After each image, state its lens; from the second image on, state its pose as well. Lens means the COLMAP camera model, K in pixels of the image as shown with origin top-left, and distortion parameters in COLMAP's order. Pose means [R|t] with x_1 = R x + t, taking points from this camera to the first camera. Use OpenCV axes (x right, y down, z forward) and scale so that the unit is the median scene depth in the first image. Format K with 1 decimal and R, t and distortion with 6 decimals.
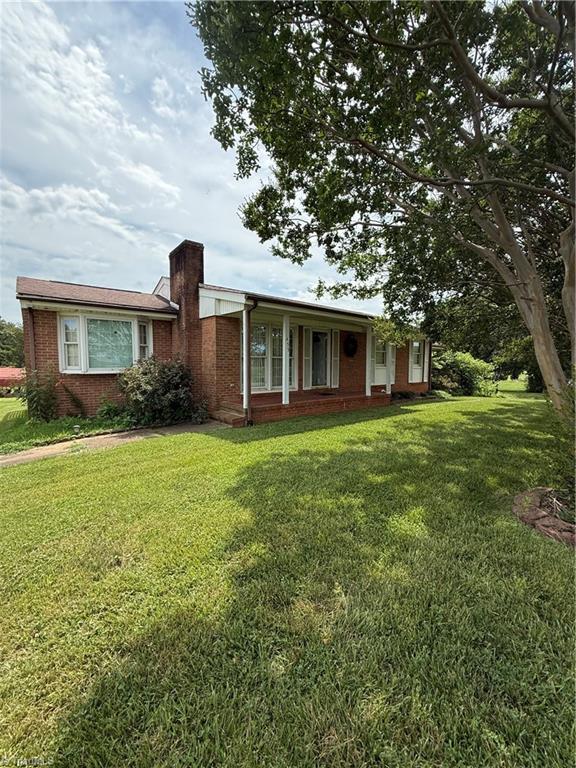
lens RADIAL K [[306.9, 0, 287.5], [0, 306.9, 383.8], [0, 0, 1]] dist [-0.000597, -0.000079]
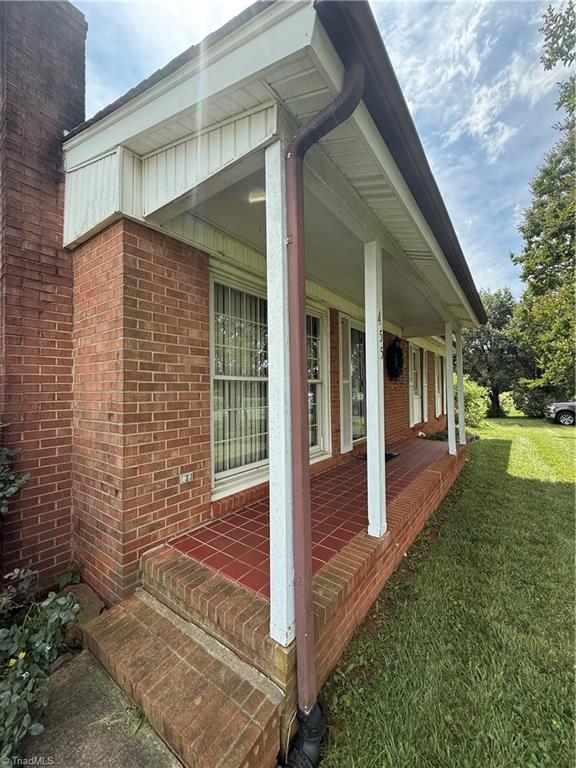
lens RADIAL K [[306.9, 0, 288.3], [0, 306.9, 382.4], [0, 0, 1]] dist [-0.000597, -0.000079]
pose [[0.969558, -0.006586, 0.244771, -0.158026], [0.028175, 0.995999, -0.084804, -0.056867], [-0.243234, 0.089118, 0.965865, 0.700613]]
